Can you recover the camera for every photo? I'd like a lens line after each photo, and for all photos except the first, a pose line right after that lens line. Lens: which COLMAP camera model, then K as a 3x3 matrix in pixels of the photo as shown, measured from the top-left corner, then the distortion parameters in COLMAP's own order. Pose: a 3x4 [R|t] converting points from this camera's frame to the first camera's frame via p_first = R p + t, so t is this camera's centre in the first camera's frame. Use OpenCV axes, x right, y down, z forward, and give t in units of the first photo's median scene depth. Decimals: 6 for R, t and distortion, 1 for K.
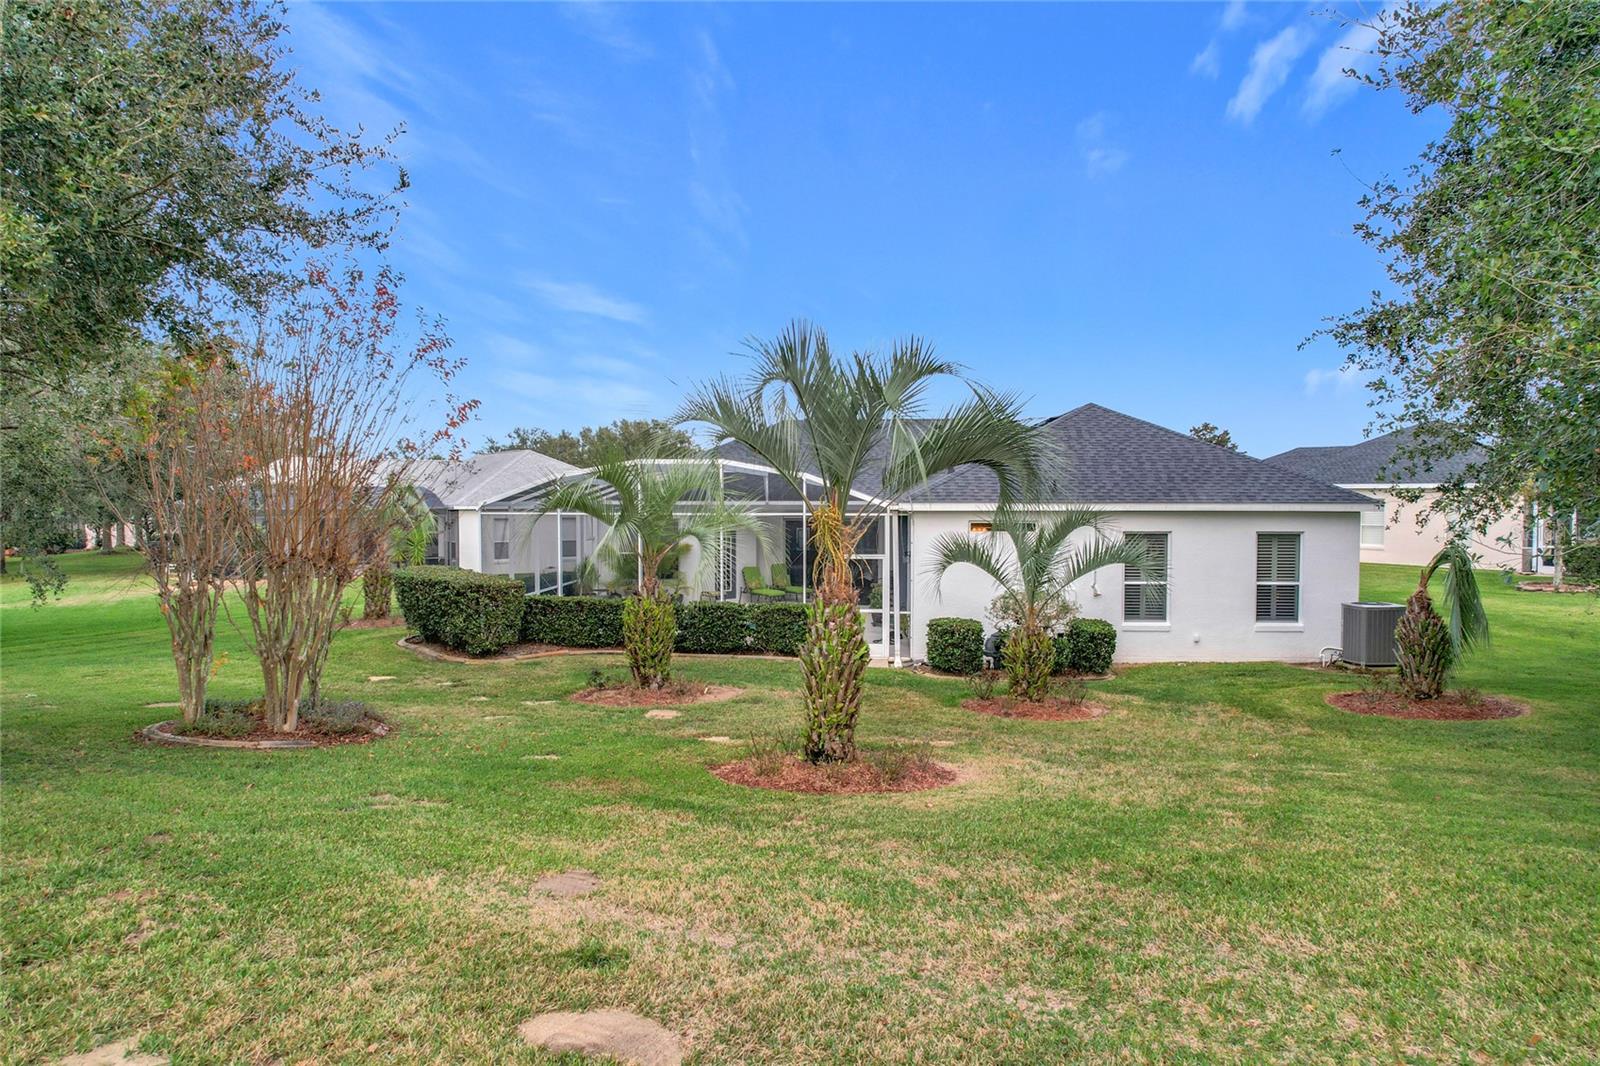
lens RADIAL K [[1045.3, 0, 823.1], [0, 1045.3, 534.1], [0, 0, 1]] dist [-0.073298, 0.060128]
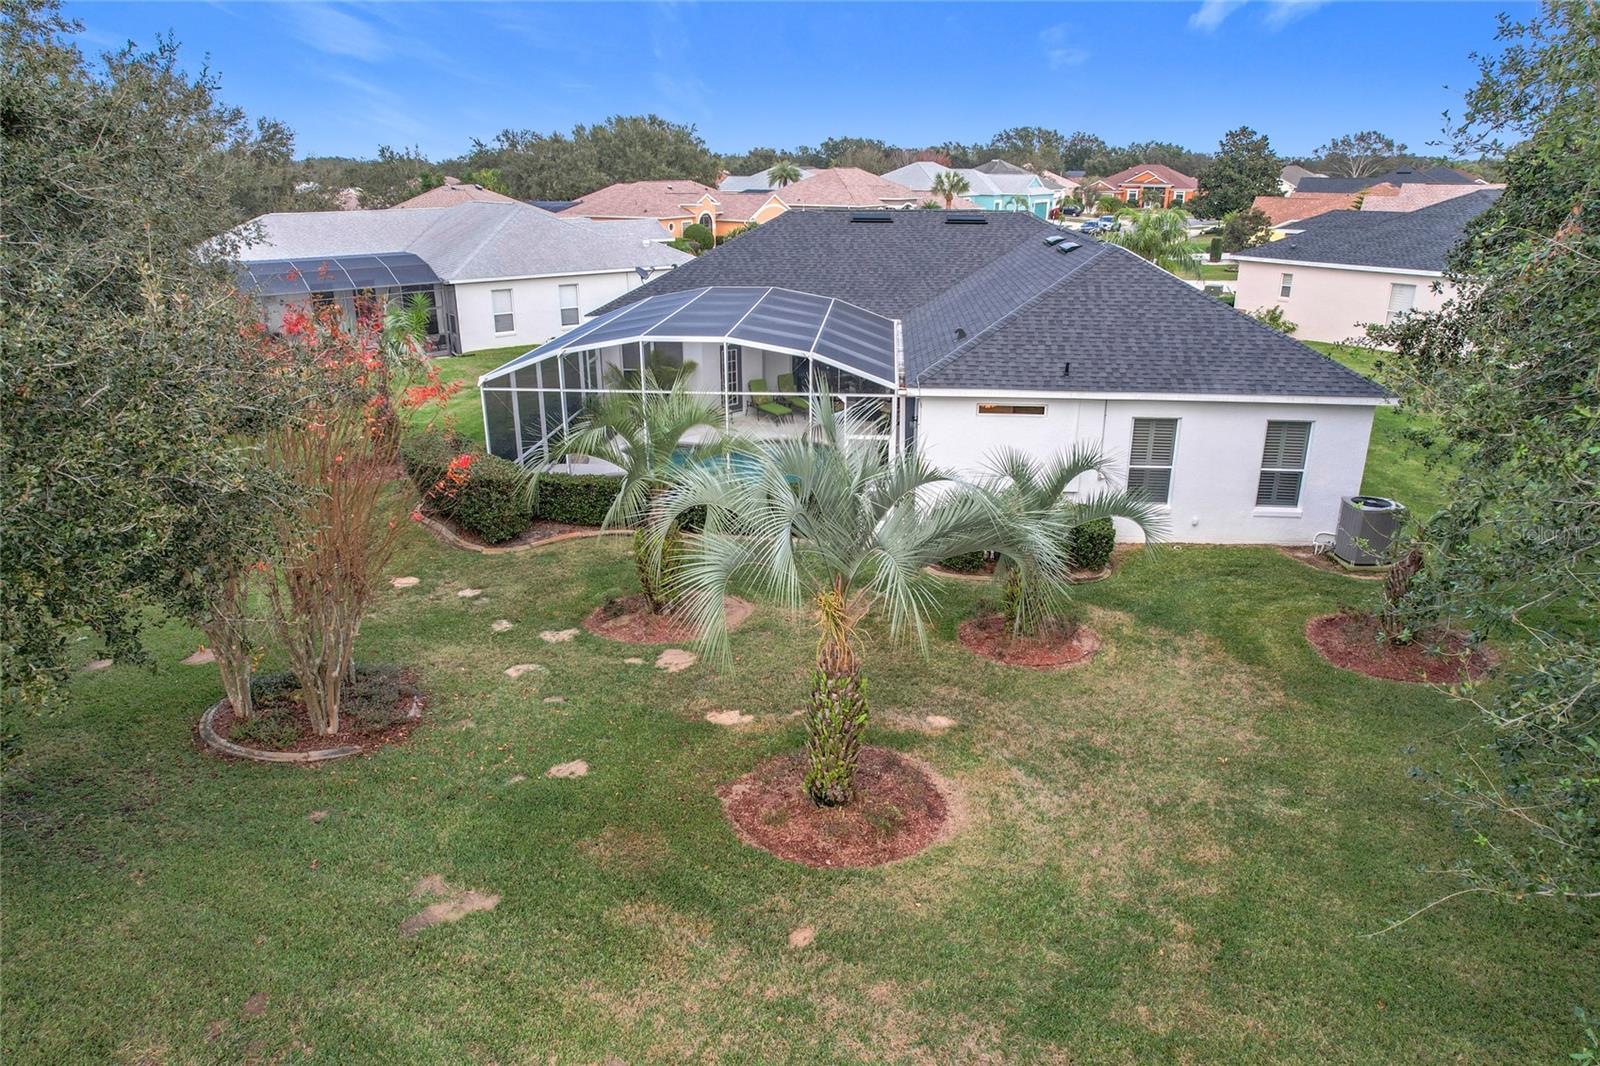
lens RADIAL K [[1045.3, 0, 823.1], [0, 1045.3, 534.1], [0, 0, 1]] dist [-0.073298, 0.060128]
pose [[0.999956, 0.006074, -0.007143, 0.001860], [-0.003475, 0.947653, 0.319284, -0.213931], [0.008708, -0.319246, 0.947632, 0.025862]]
